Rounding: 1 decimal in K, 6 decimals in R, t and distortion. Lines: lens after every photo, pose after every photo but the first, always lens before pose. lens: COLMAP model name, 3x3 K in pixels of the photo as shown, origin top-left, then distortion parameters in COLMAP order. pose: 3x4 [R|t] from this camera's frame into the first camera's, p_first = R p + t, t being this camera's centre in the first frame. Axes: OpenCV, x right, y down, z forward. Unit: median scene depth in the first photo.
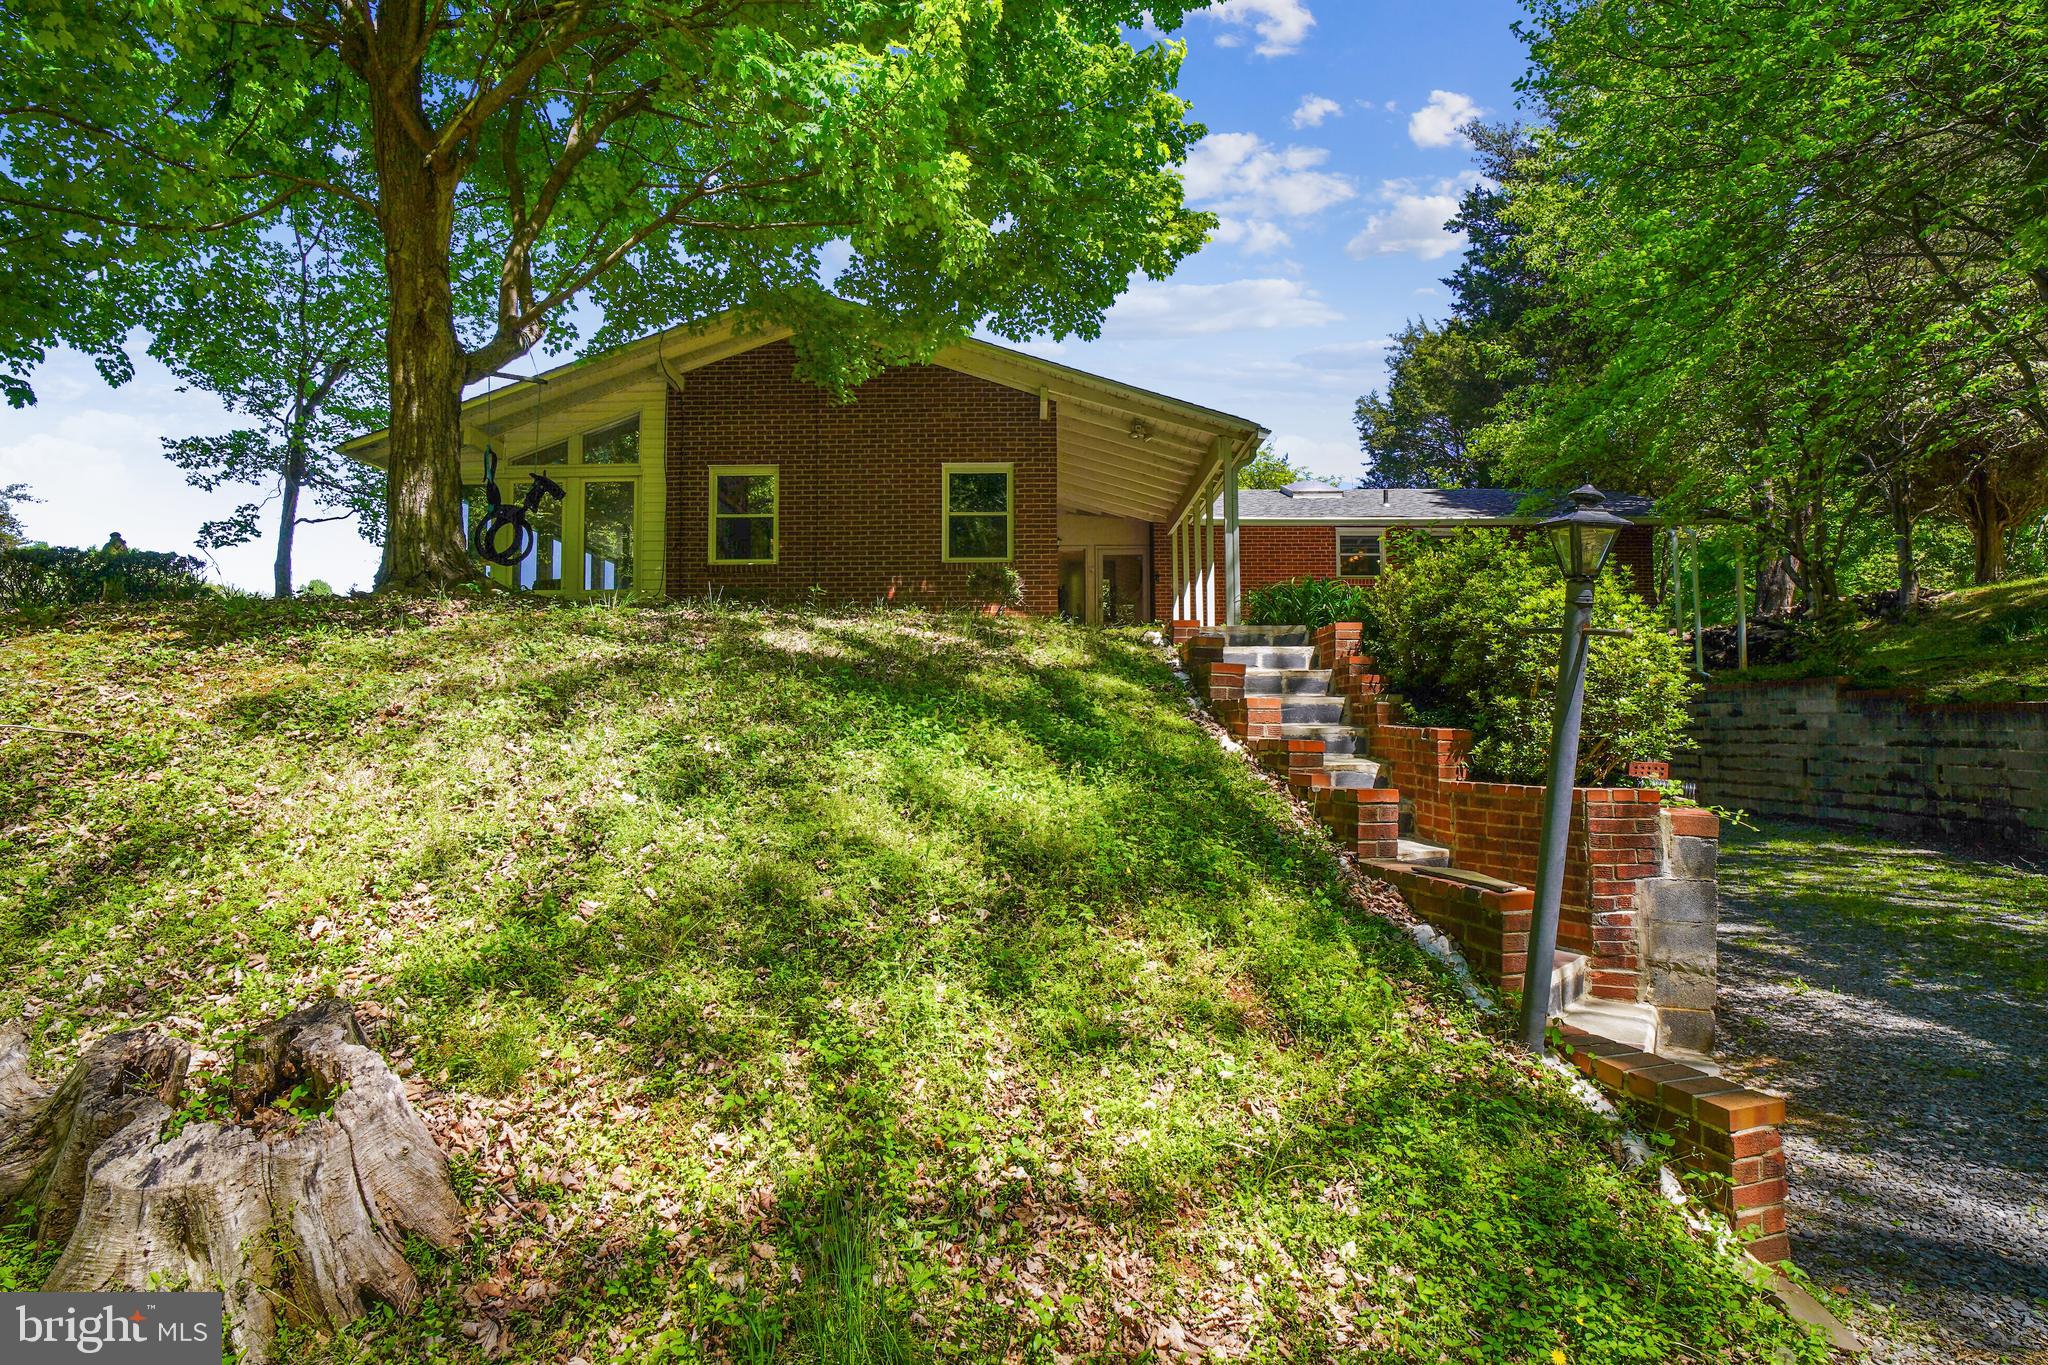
lens RADIAL K [[1063.8, 0, 1011.7], [0, 1063.8, 698.1], [0, 0, 1]] dist [-0.057379, 0.031765]
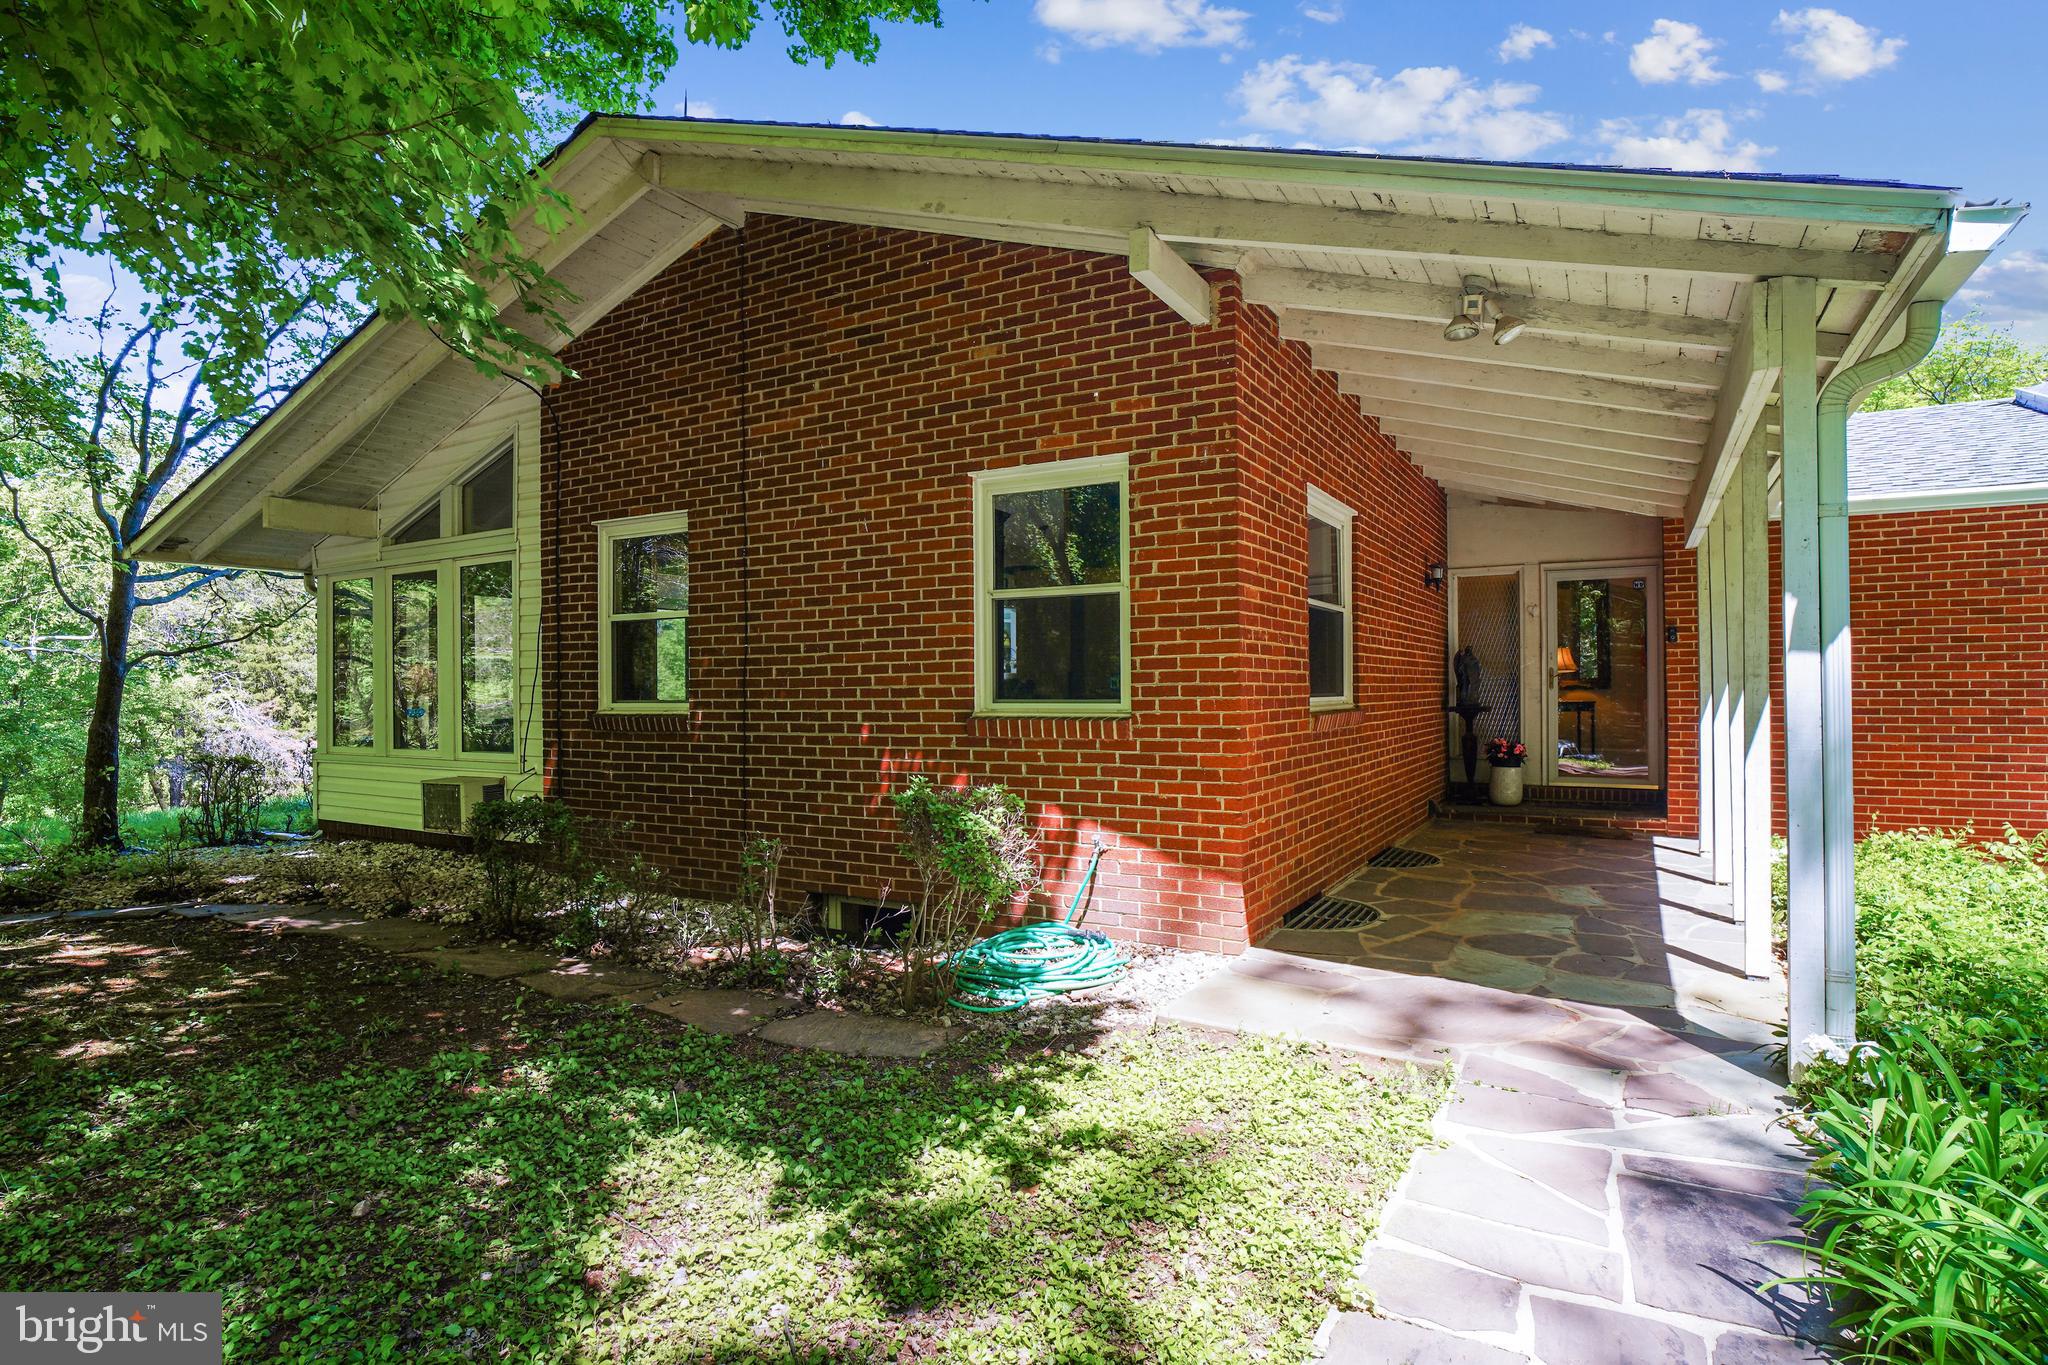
lens RADIAL K [[1077.0, 0, 1024.5], [0, 1077.0, 684.4], [0, 0, 1]] dist [-0.058868, 0.035172]
pose [[0.874161, -0.007385, -0.485581, 0.157317], [0.019377, 0.999619, 0.019681, -0.150474], [0.485250, -0.026613, 0.873970, 0.656832]]
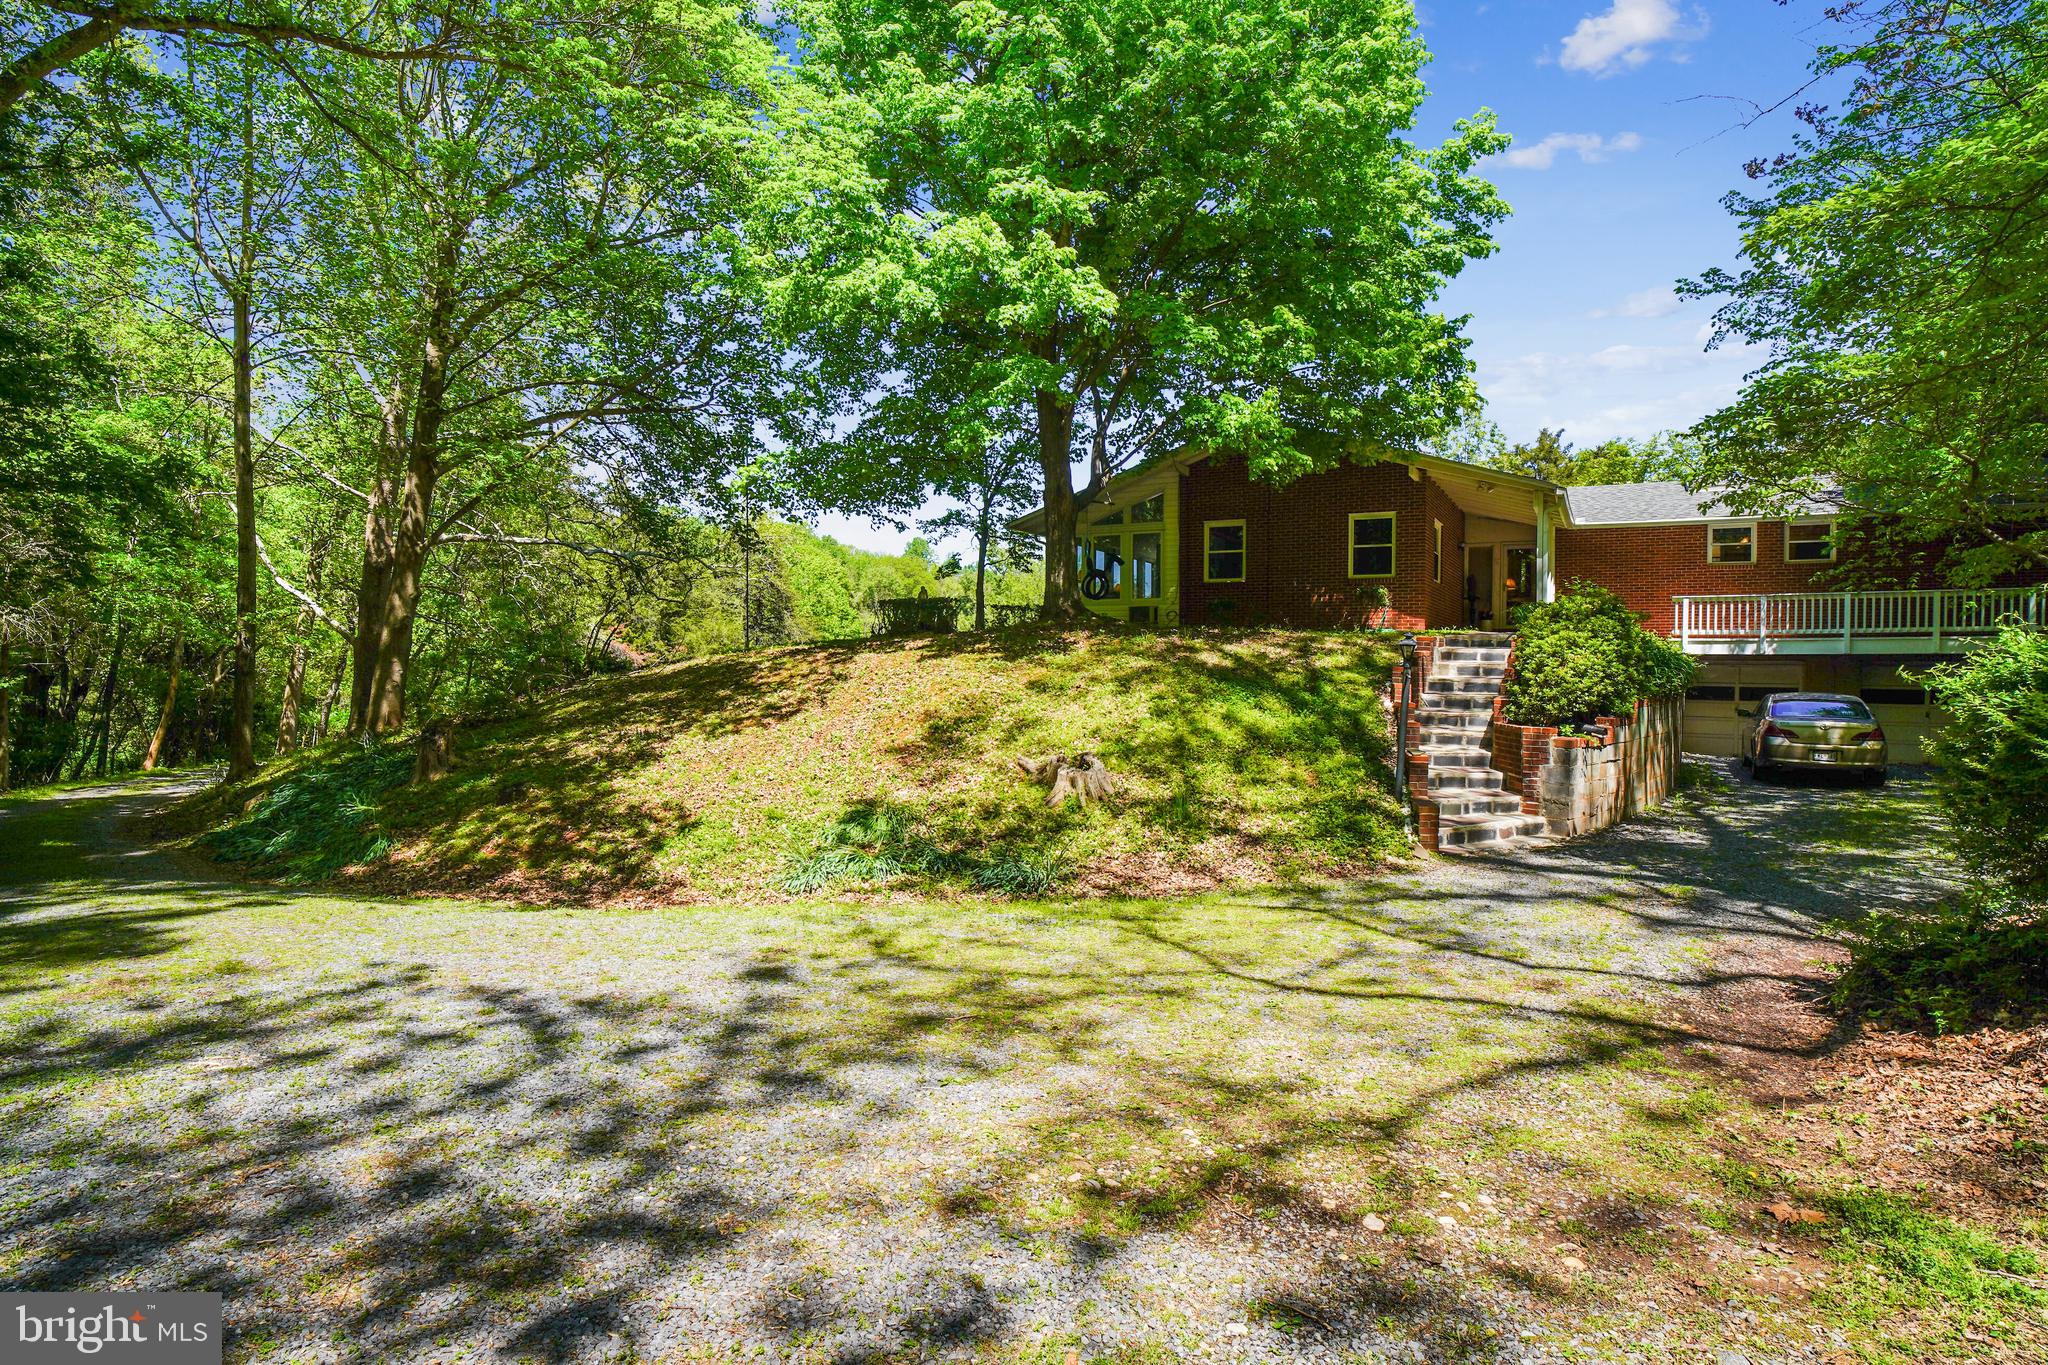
lens RADIAL K [[1077.0, 0, 1024.5], [0, 1077.0, 684.4], [0, 0, 1]] dist [-0.058868, 0.035172]
pose [[0.885821, 0.020651, -0.463568, 0.250026], [0.001275, 0.998897, 0.046935, -0.047342], [0.464026, -0.042167, 0.884818, -0.629728]]
